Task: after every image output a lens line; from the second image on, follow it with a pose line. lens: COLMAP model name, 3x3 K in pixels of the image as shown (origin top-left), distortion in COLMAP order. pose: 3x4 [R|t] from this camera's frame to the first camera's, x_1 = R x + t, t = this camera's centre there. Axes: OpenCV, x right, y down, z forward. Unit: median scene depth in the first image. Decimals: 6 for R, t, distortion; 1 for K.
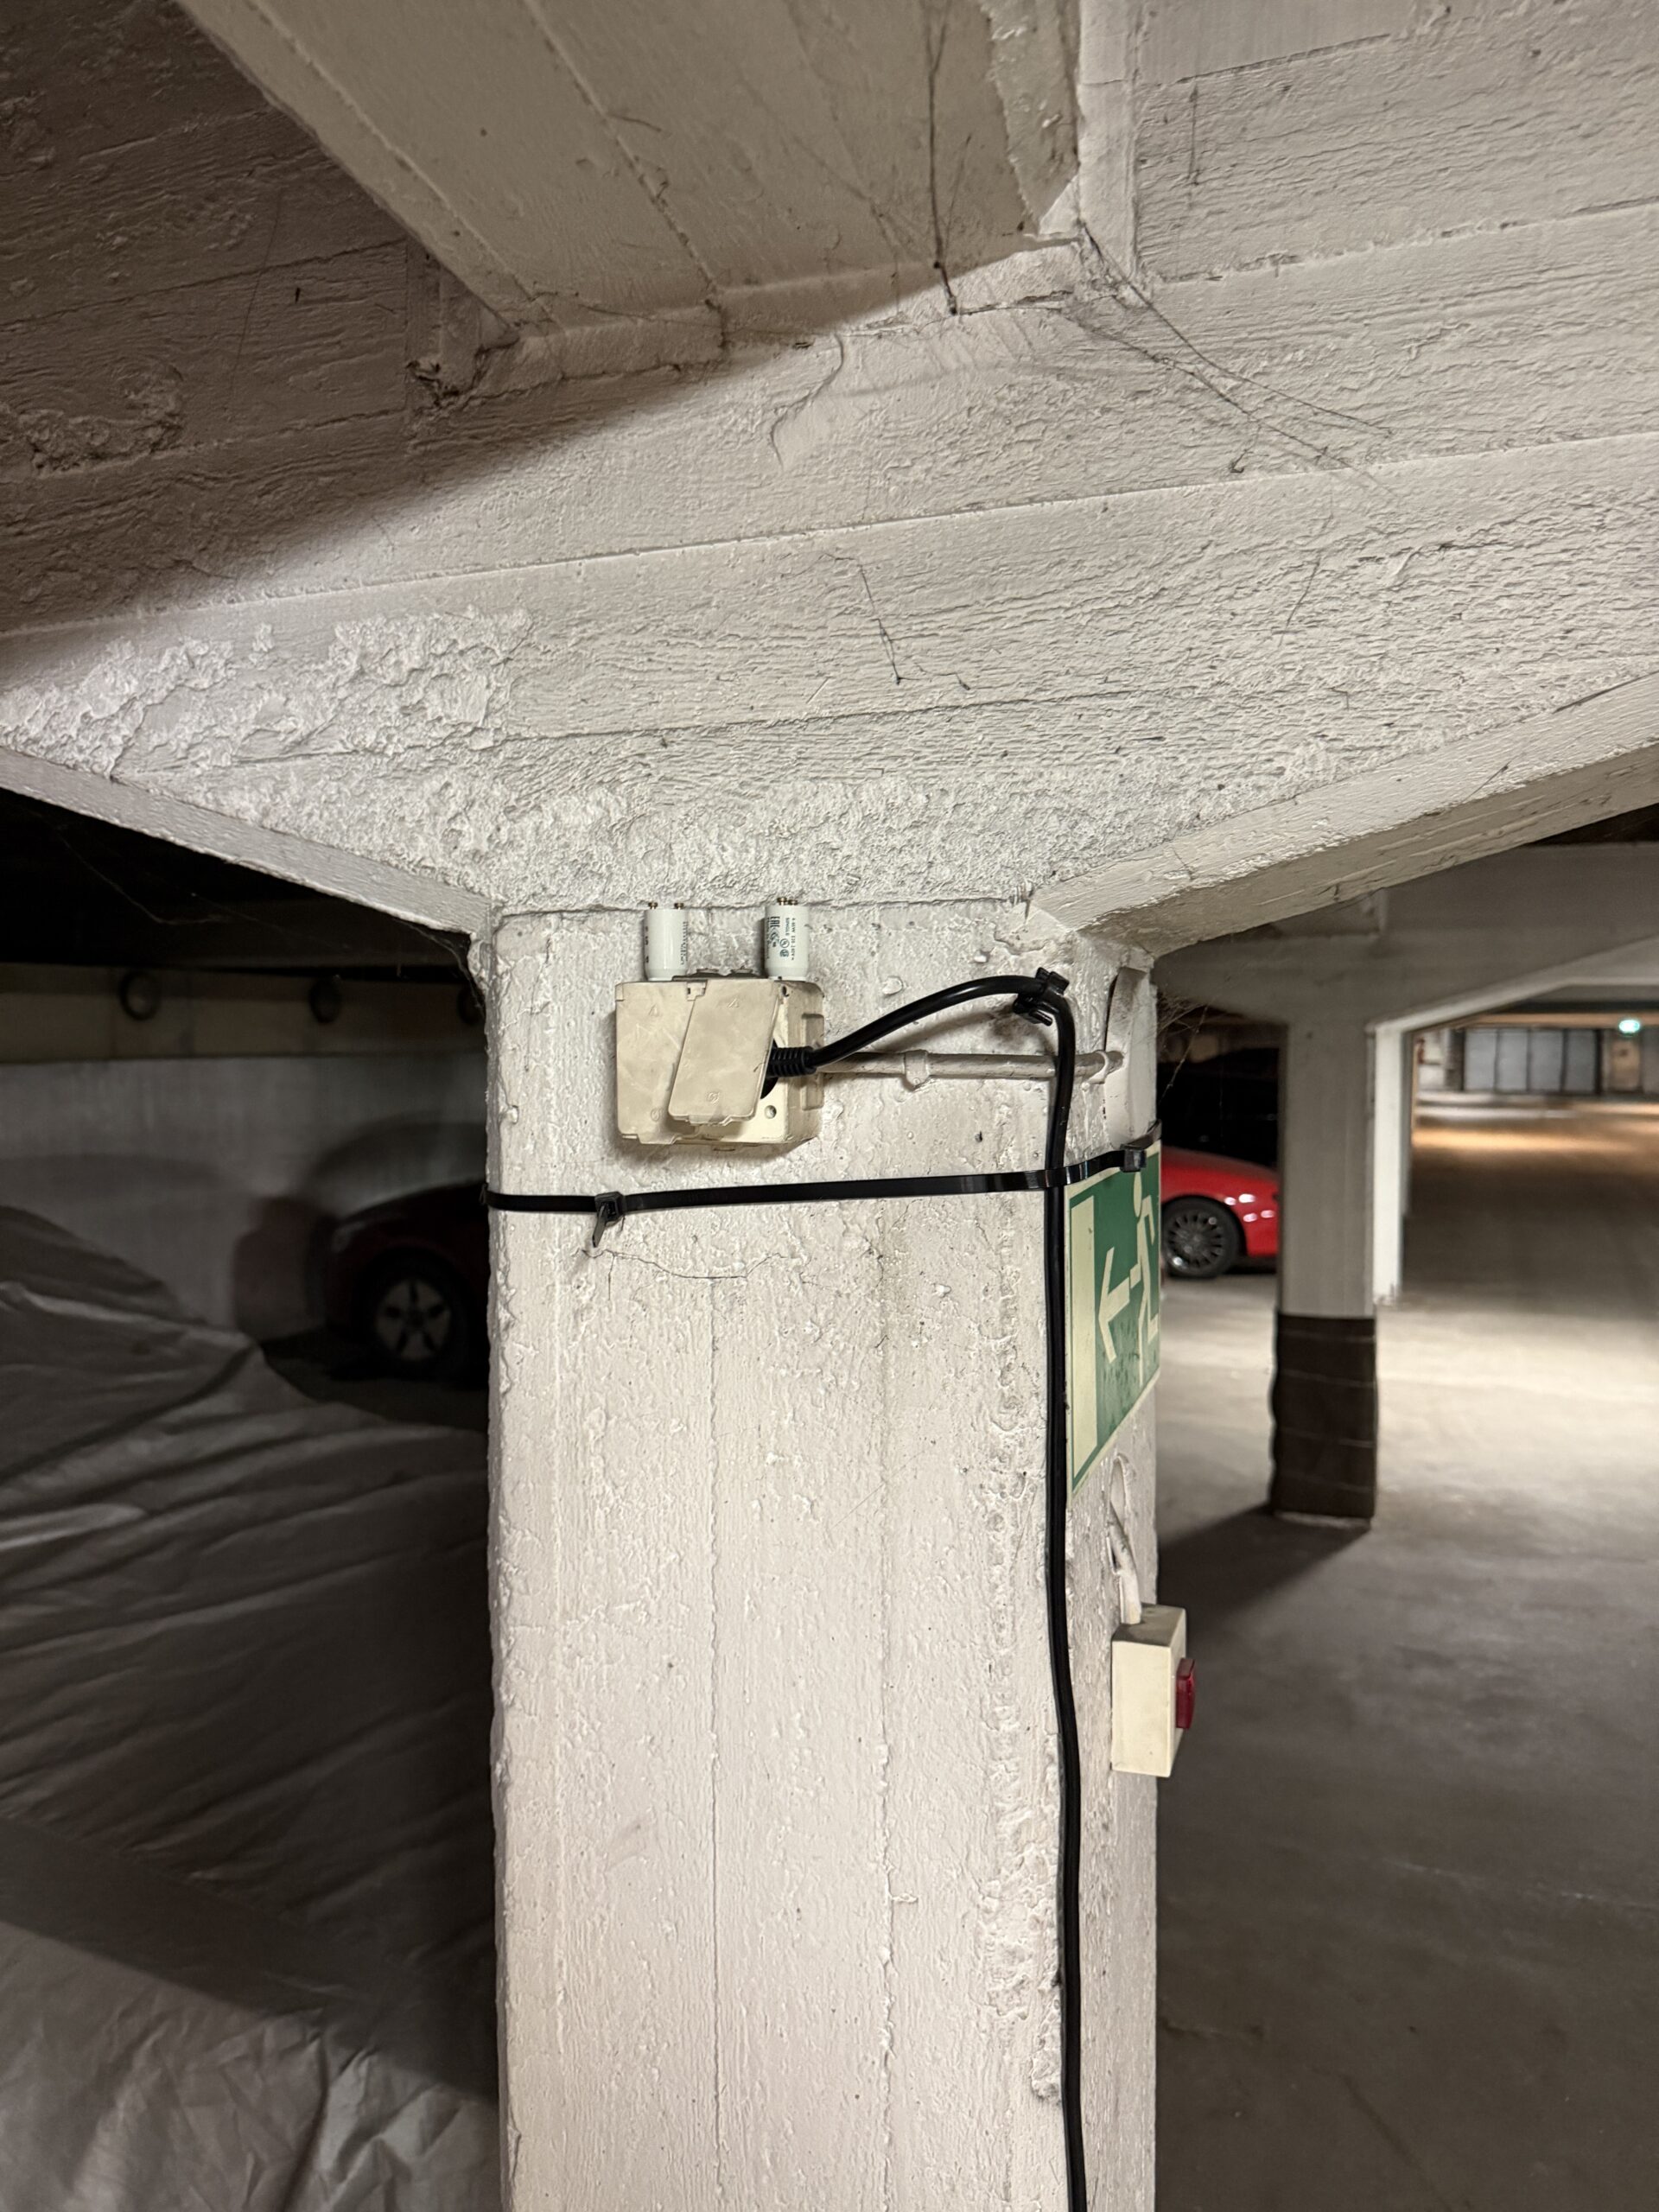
lens RADIAL K [[1518.4, 0, 882.0], [0, 1518.4, 1108.3], [0, 0, 1]] dist [0.036635, -0.047355]
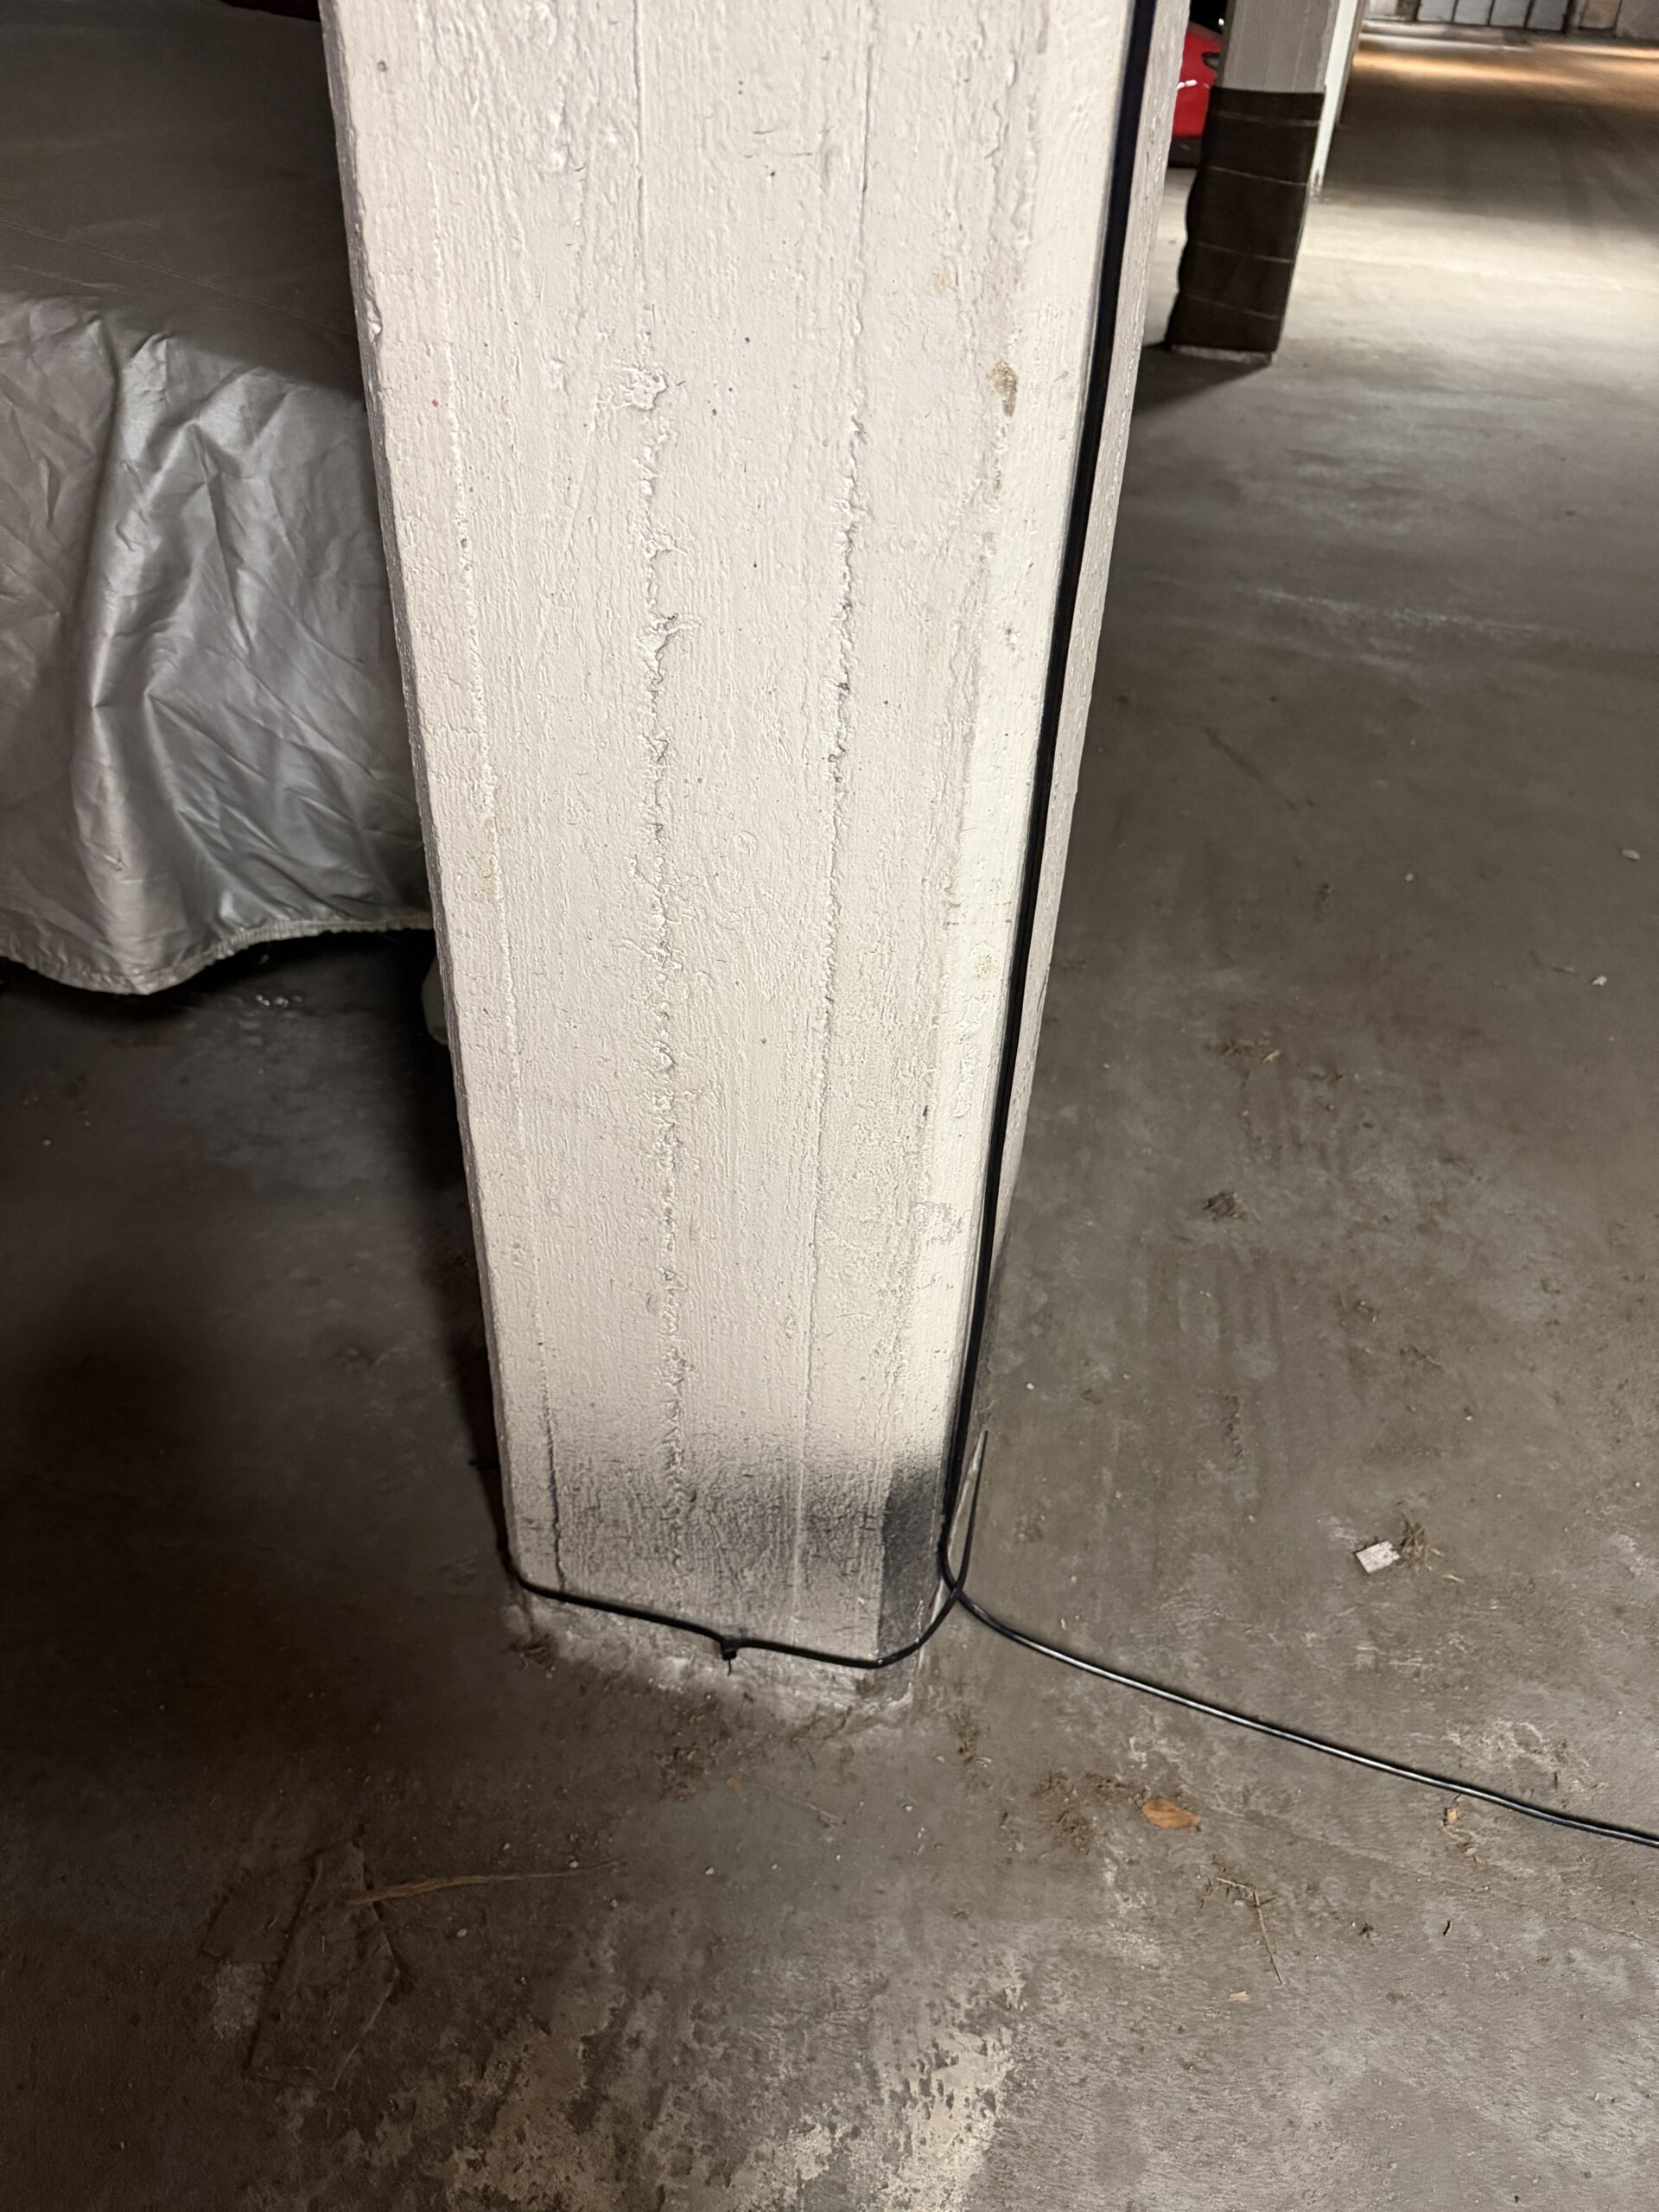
lens RADIAL K [[1518.4, 0, 865.1], [0, 1518.4, 1034.2], [0, 0, 1]] dist [0.036635, -0.047355]
pose [[0.995652, 0.003442, 0.093089, -0.013873], [-0.053518, 0.839067, 0.541389, 0.179700], [-0.076244, -0.544017, 0.835603, 0.030746]]
